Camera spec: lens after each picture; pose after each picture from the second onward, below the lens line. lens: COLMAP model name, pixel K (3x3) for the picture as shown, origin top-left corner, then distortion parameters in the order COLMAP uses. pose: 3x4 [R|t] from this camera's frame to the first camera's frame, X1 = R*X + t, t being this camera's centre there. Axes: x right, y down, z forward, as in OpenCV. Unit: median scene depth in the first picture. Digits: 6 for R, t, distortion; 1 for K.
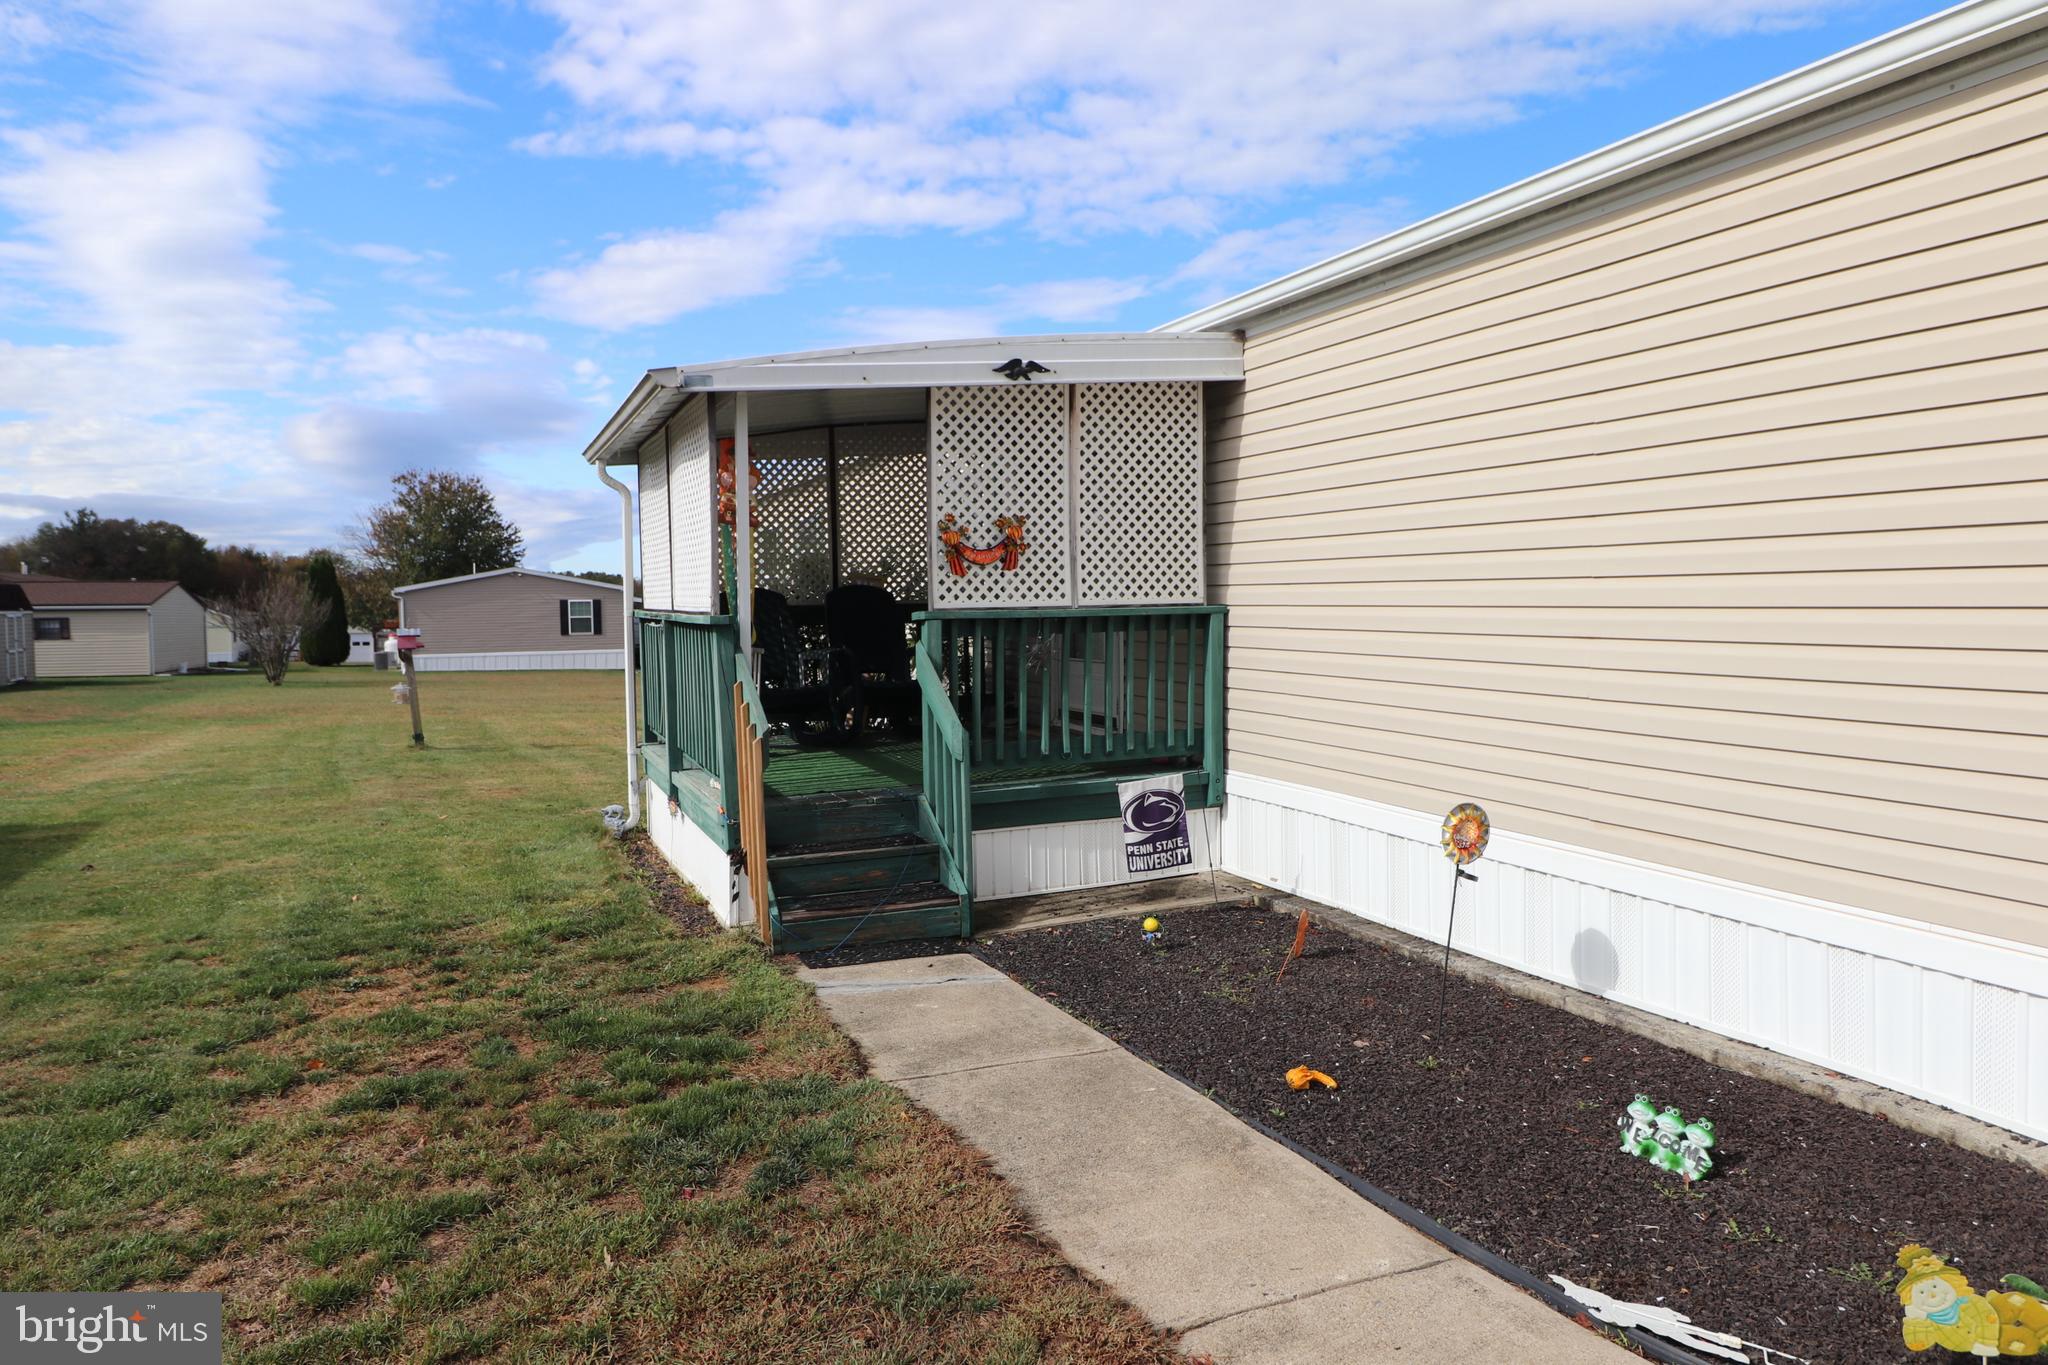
lens RADIAL K [[1304.1, 0, 1015.0], [0, 1304.1, 688.1], [0, 0, 1]] dist [0.017004, 0.000915]
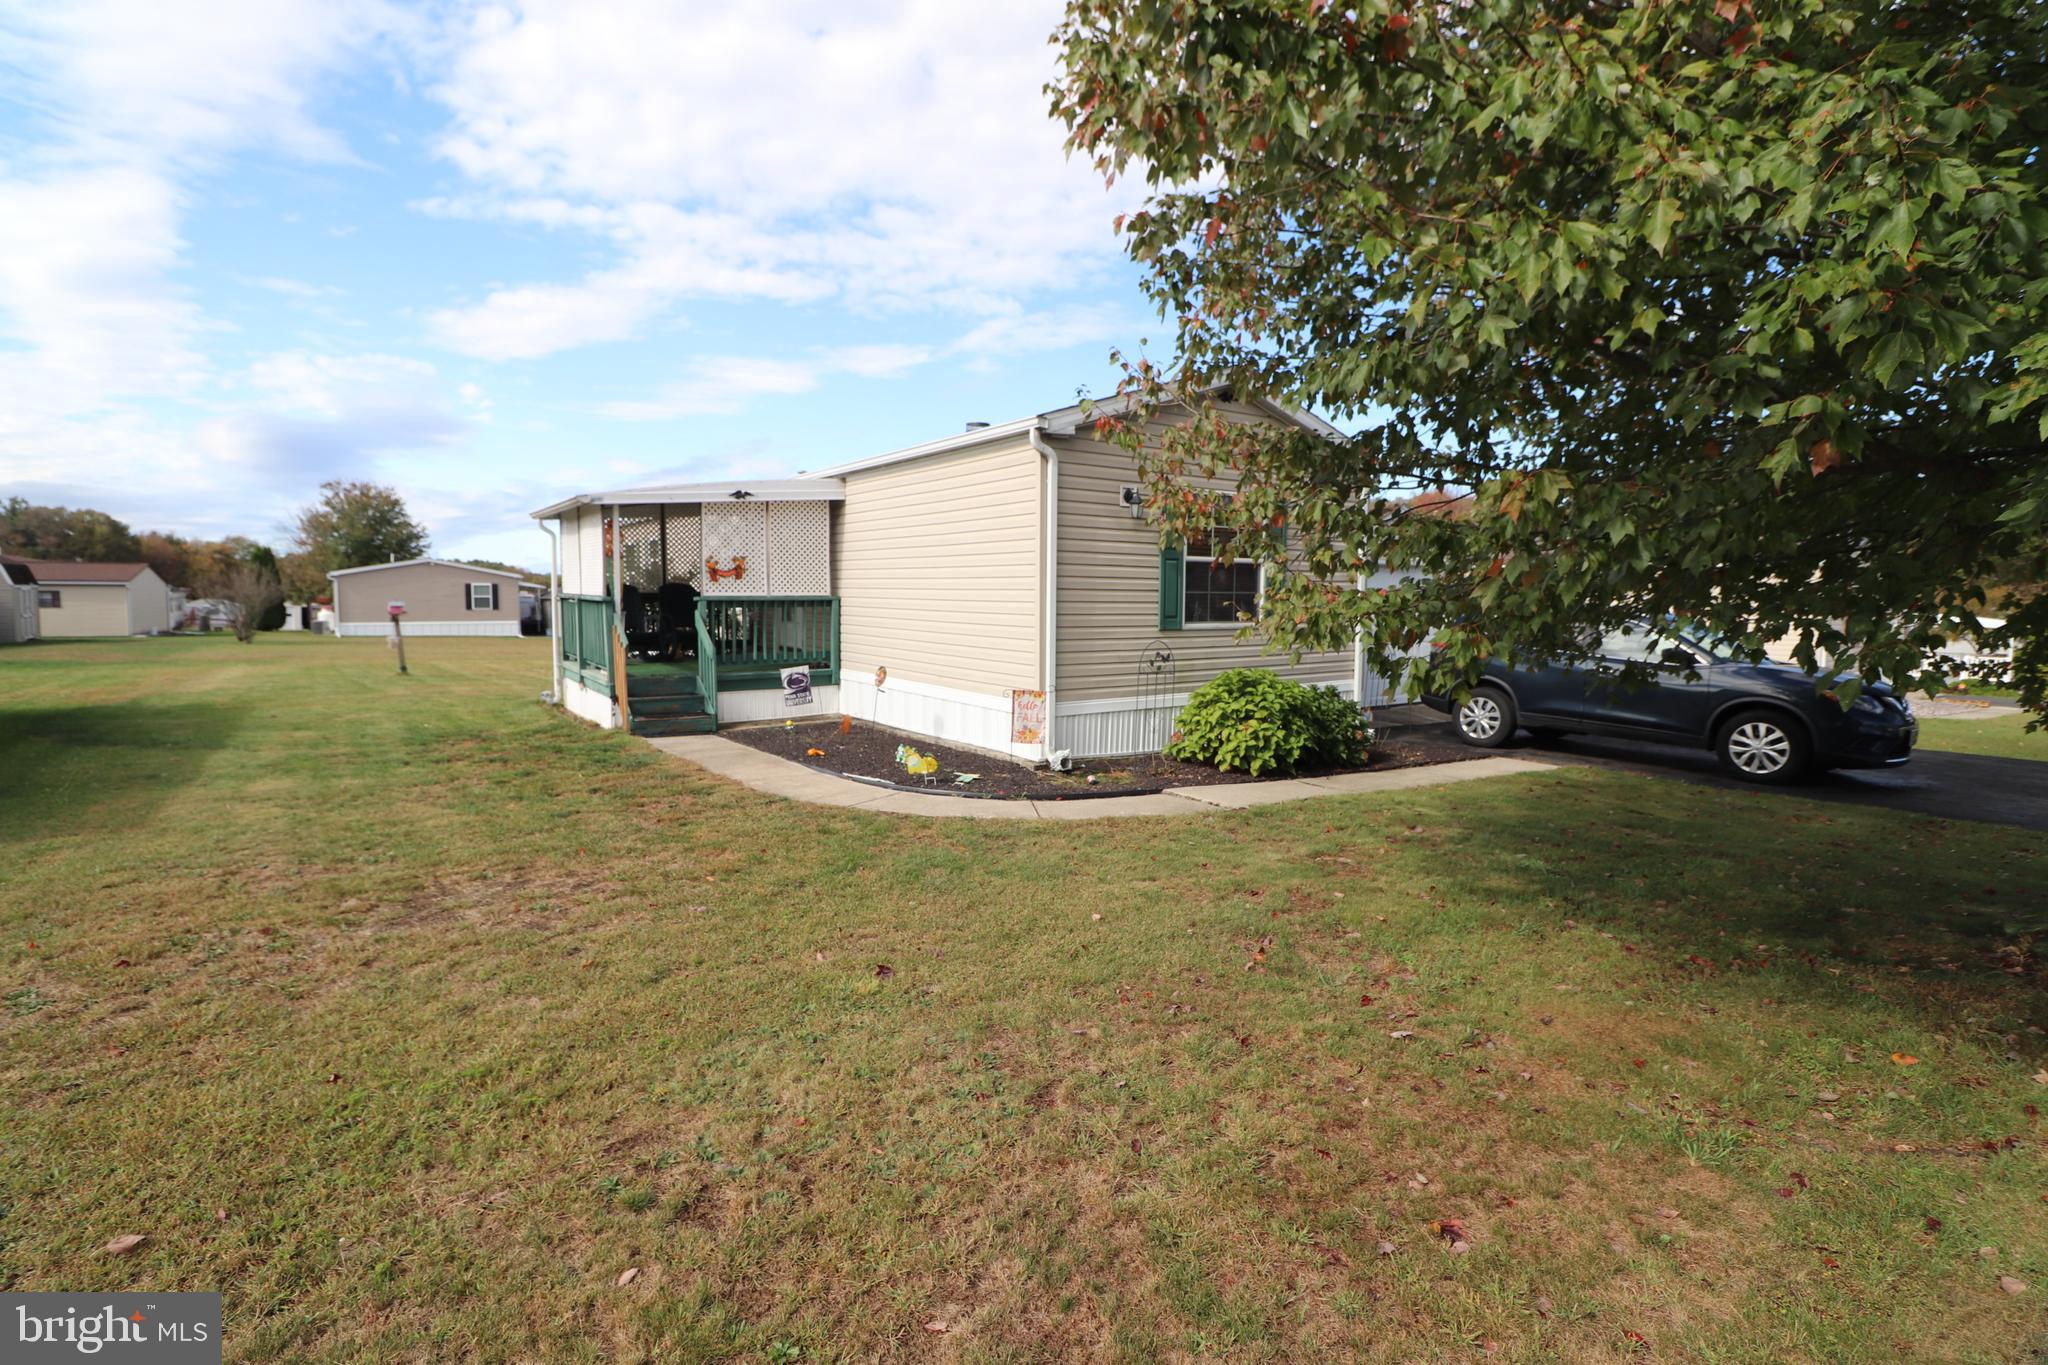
lens RADIAL K [[990.8, 0, 1024.0], [0, 990.8, 682.5], [0, 0, 1]] dist [0.002209, -0.009030]
pose [[0.981720, 0.002293, 0.190318, 0.023767], [-0.006893, 0.999700, 0.023512, 0.007030], [-0.190207, -0.024394, 0.981441, -0.123499]]
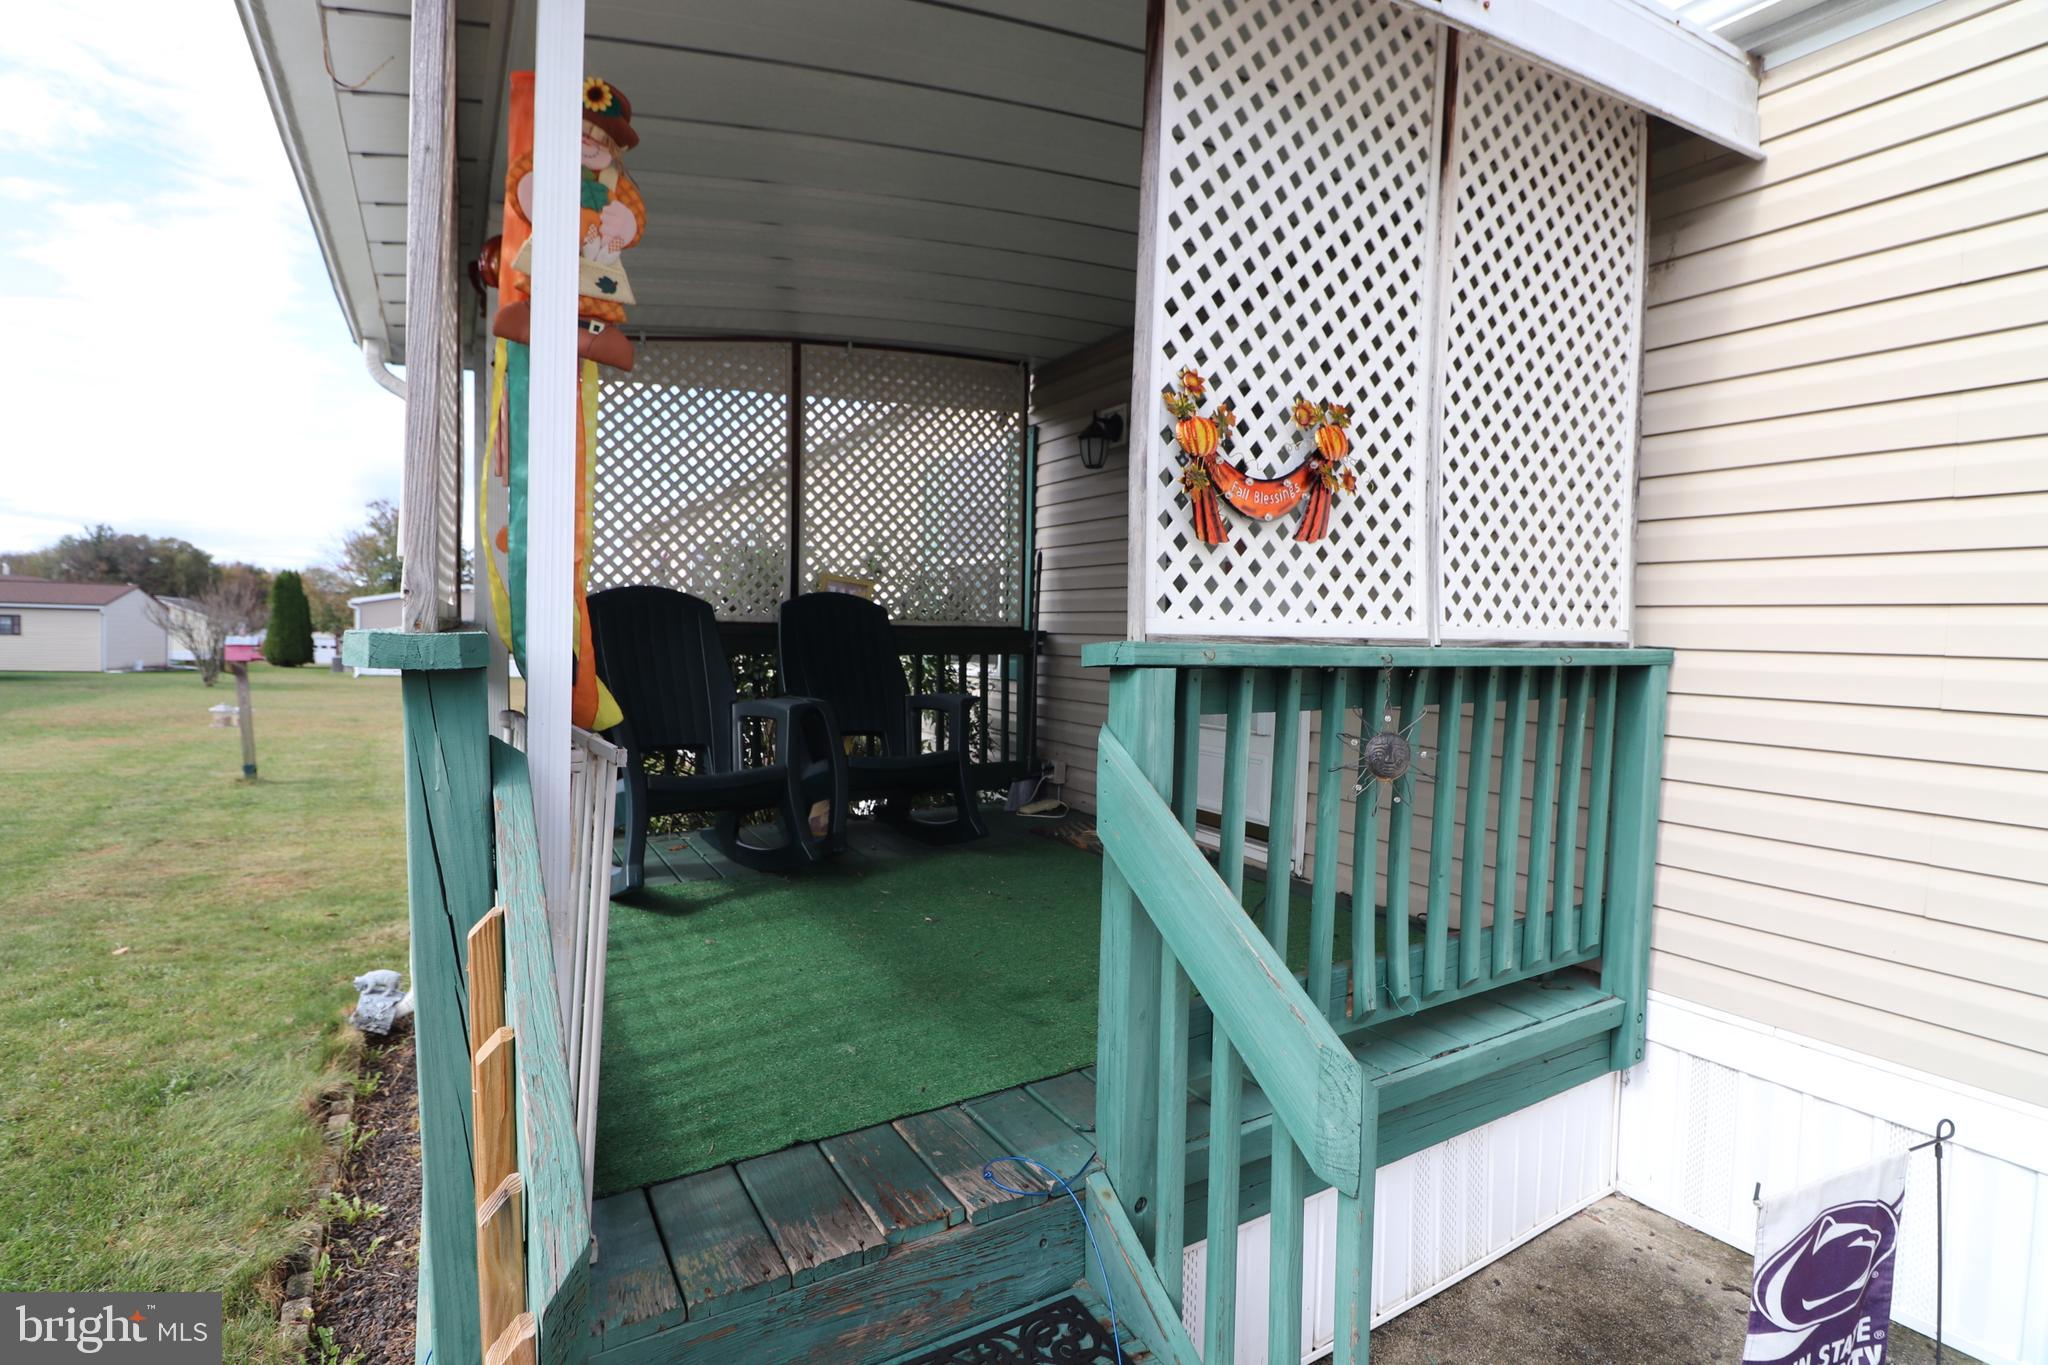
lens RADIAL K [[990.8, 0, 1024.0], [0, 990.8, 682.5], [0, 0, 1]] dist [0.002209, -0.009030]
pose [[0.991153, 0.028526, 0.129624, -0.018749], [-0.026414, 0.999489, -0.017989, -0.006154], [-0.130071, 0.014406, 0.991400, 0.107895]]
